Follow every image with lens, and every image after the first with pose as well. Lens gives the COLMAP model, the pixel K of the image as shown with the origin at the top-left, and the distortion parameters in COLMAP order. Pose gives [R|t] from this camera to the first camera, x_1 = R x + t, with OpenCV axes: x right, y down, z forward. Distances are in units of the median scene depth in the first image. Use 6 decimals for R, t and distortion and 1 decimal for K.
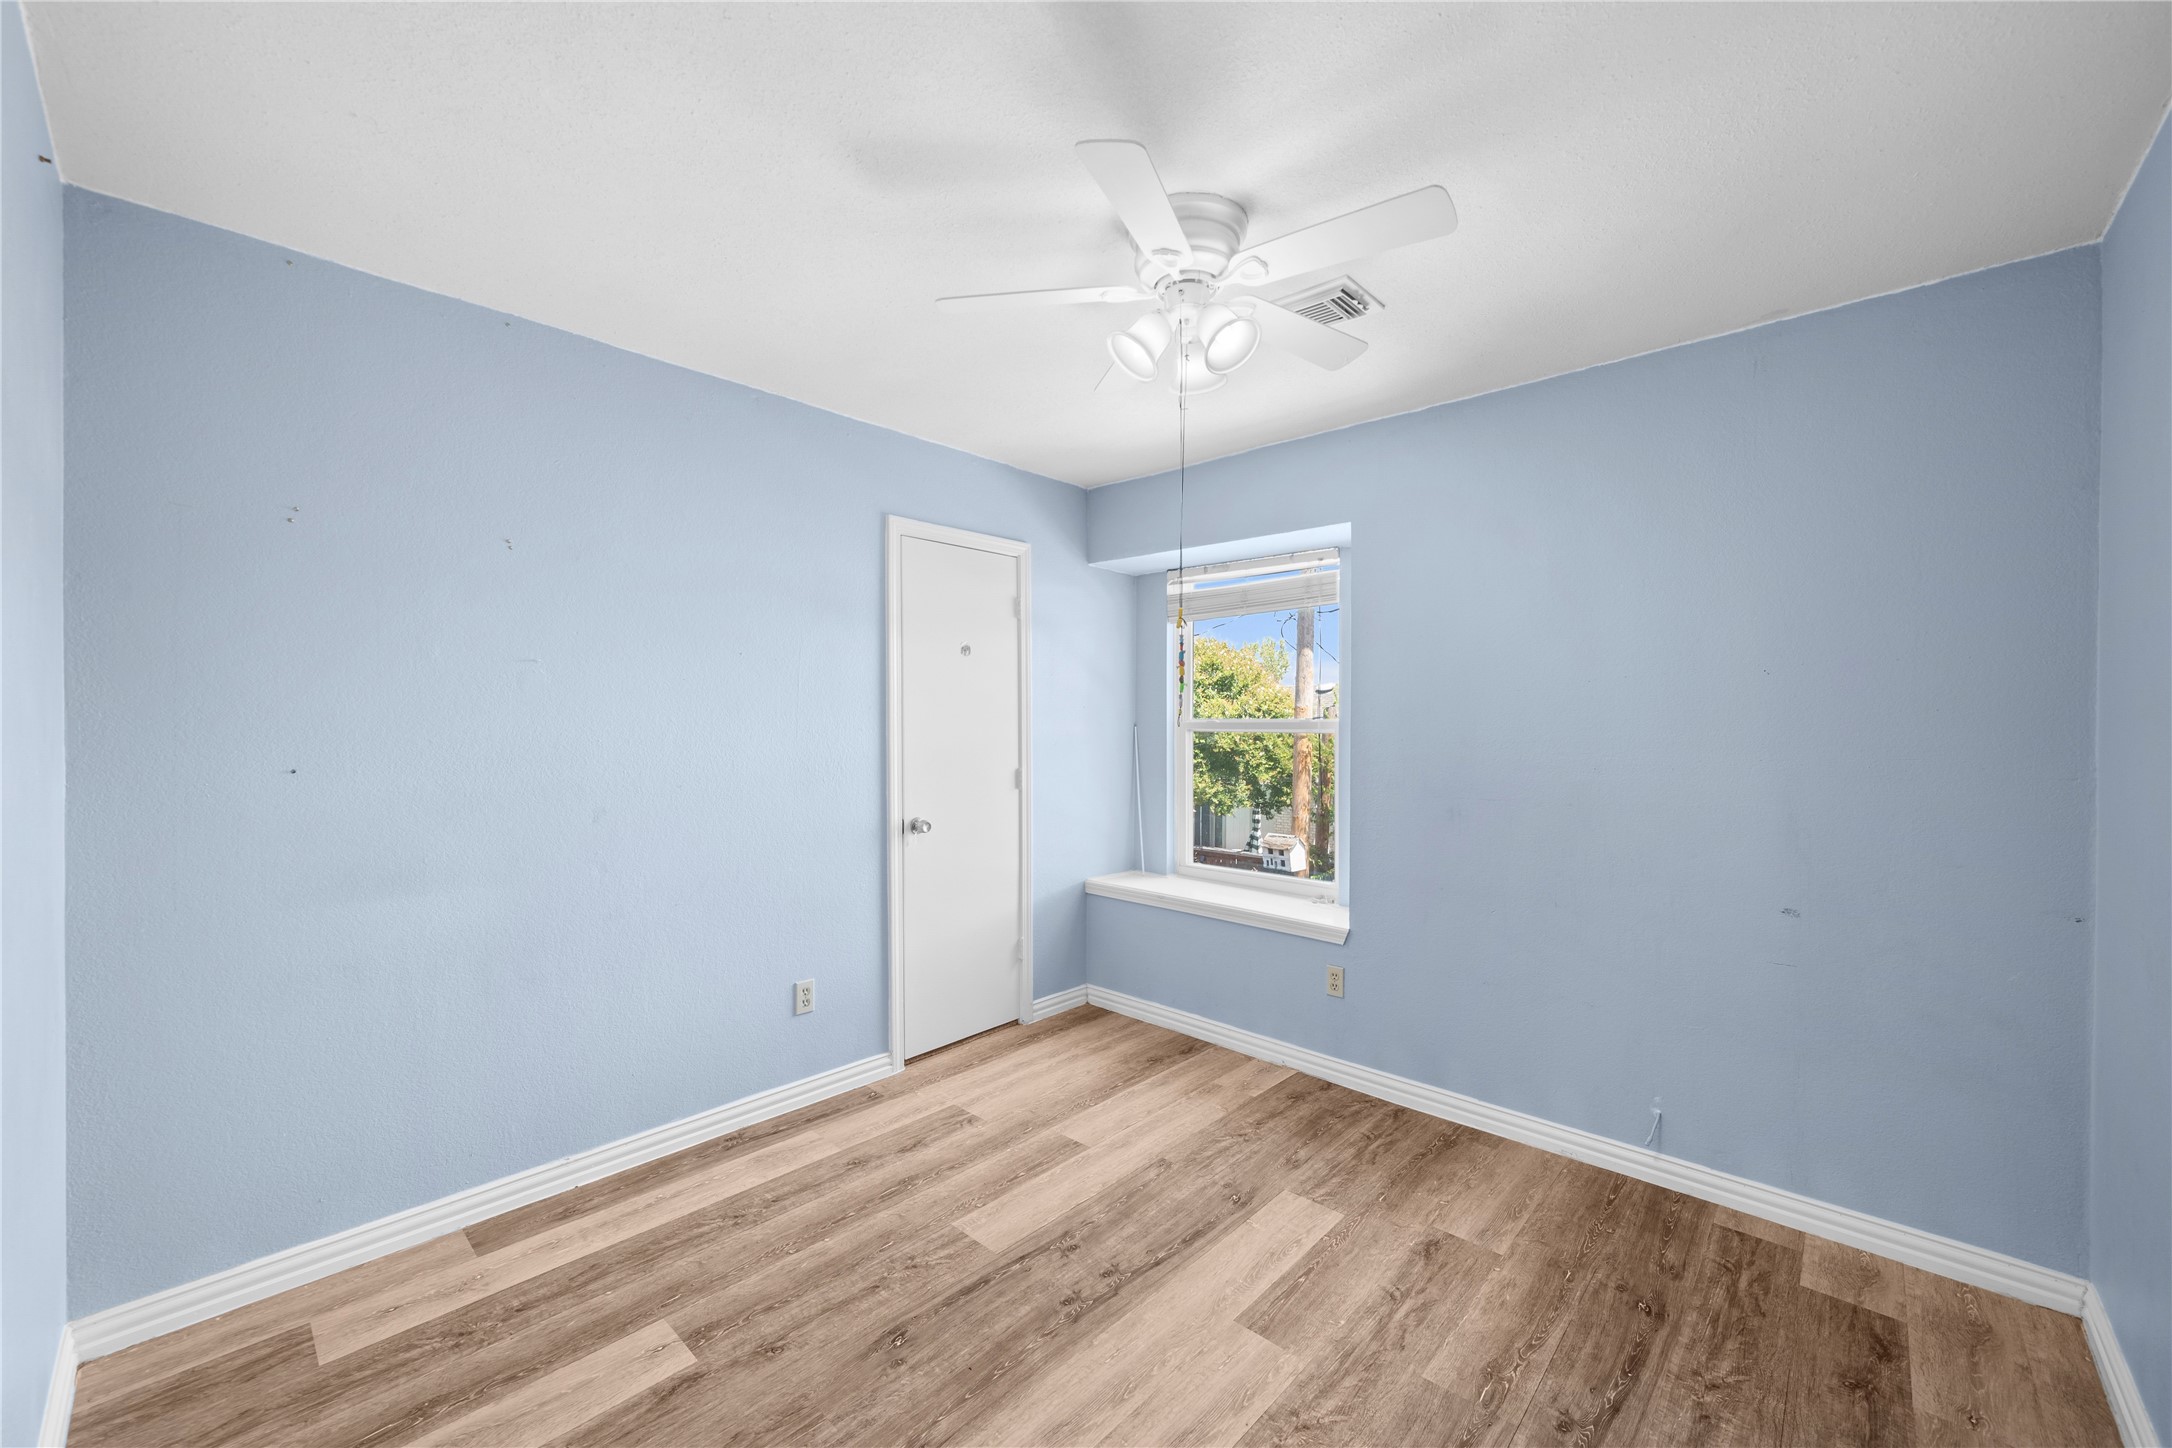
lens RADIAL K [[854.1, 0, 1086.4], [0, 854.1, 722.9], [0, 0, 1]] dist [0.007175, -0.000629]
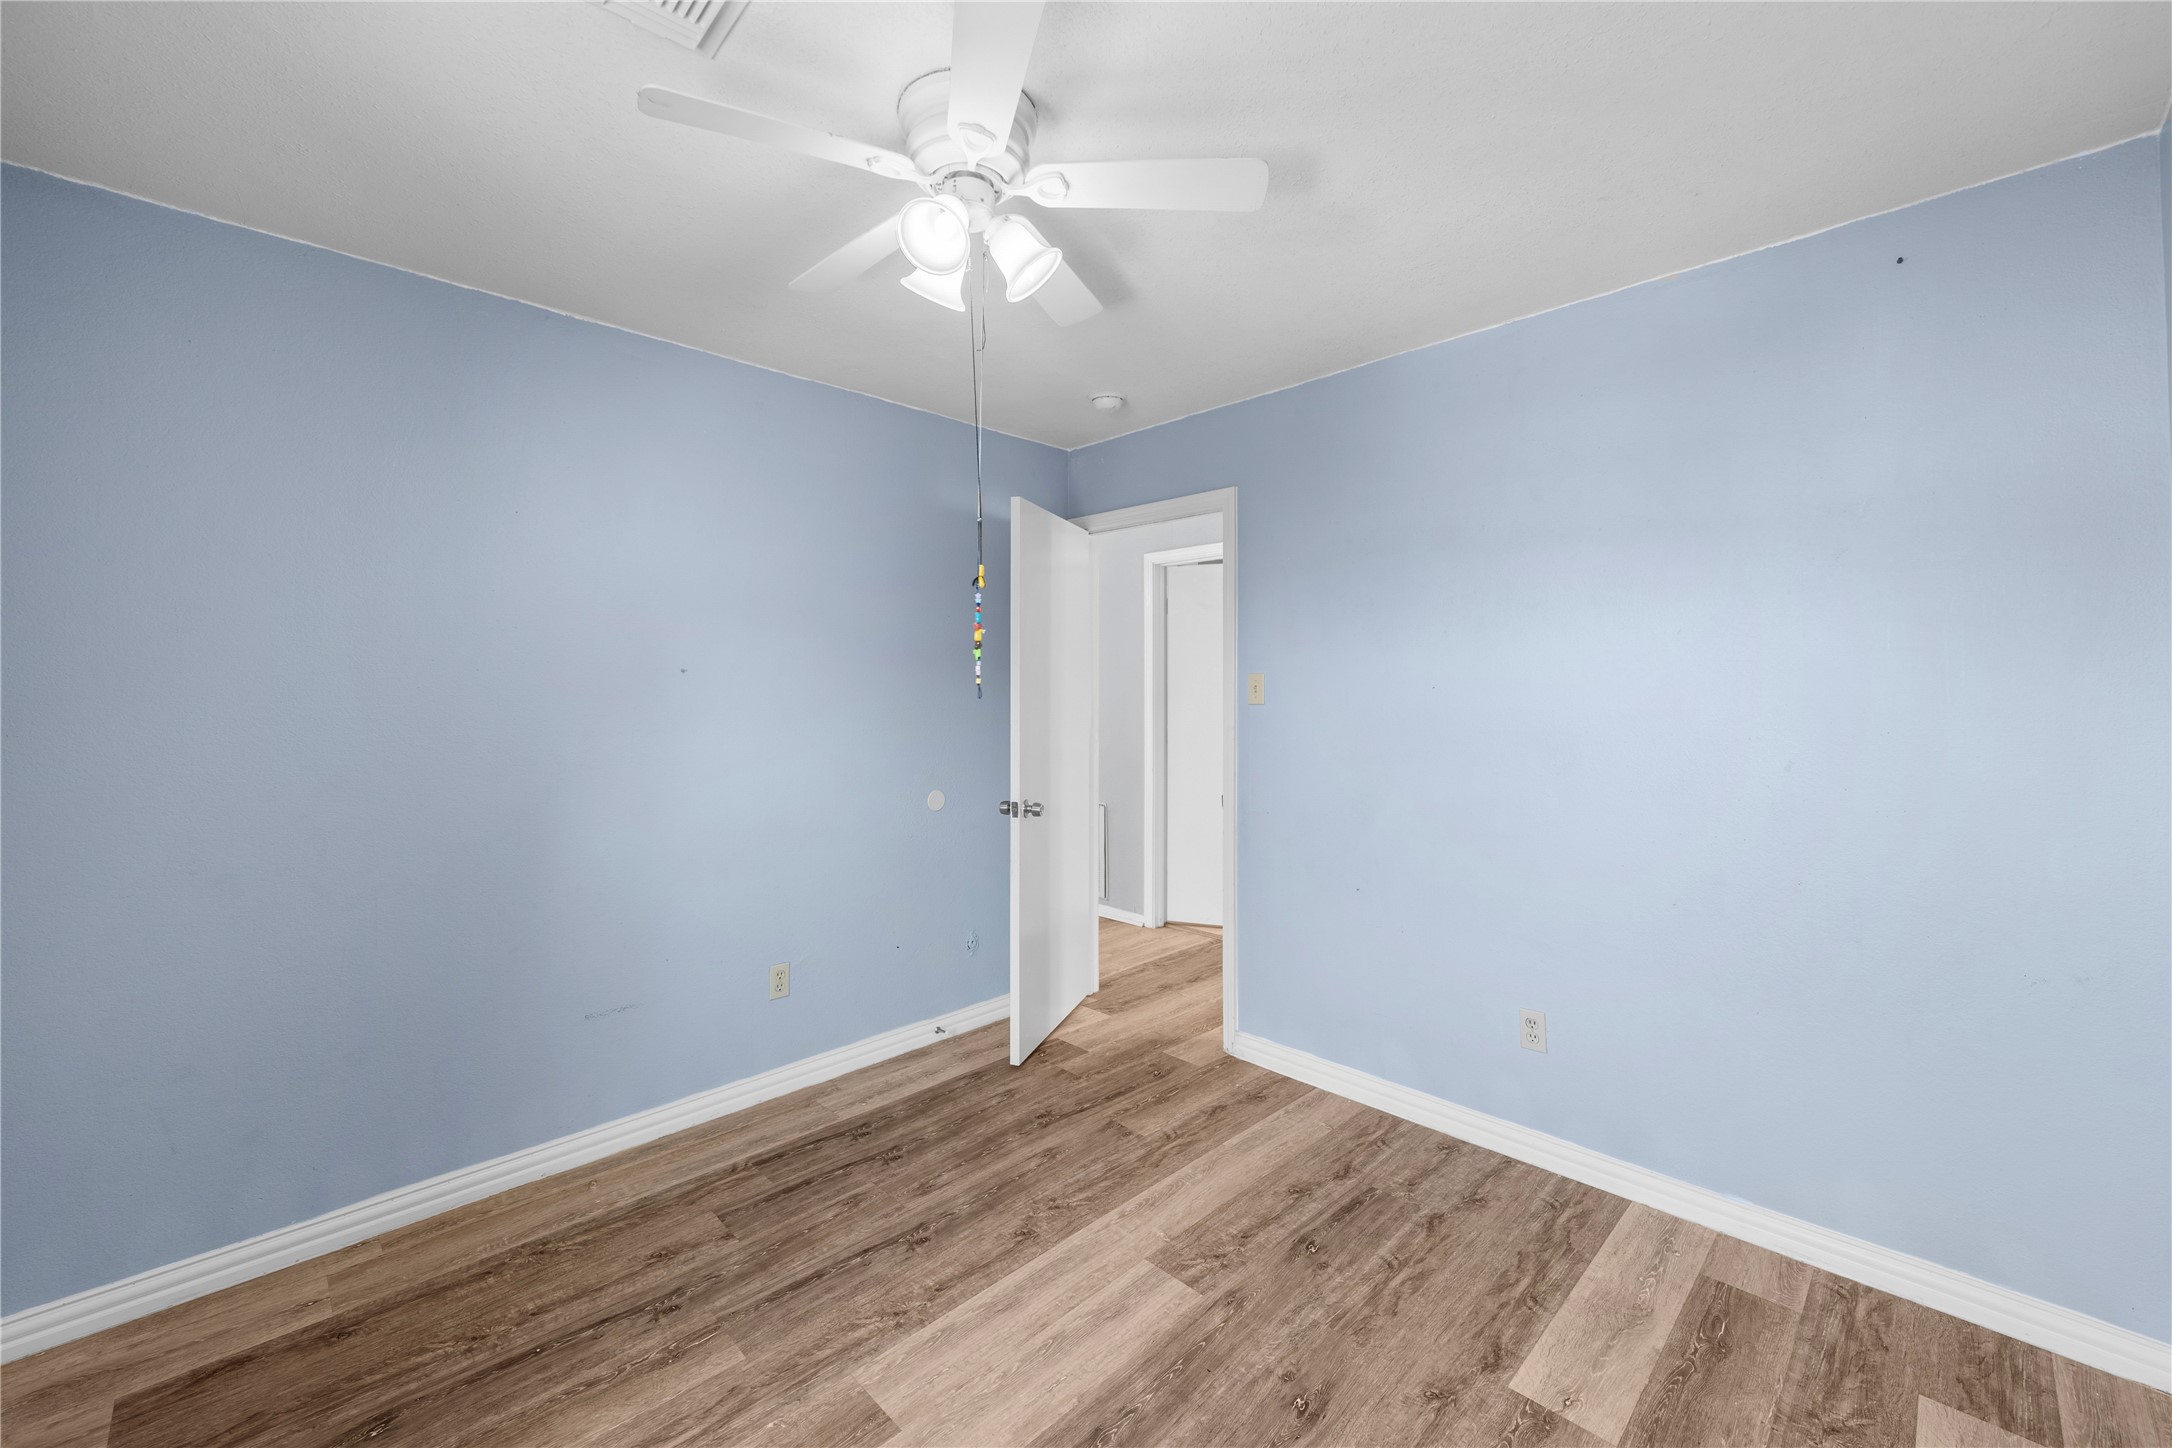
lens RADIAL K [[854.1, 0, 1085.3], [0, 854.1, 715.7], [0, 0, 1]] dist [0.007175, -0.000629]
pose [[-0.998831, -0.004094, 0.048174, -0.041534], [-0.002886, 0.999680, 0.025120, 0.001805], [-0.048261, 0.024951, -0.998523, 1.948692]]
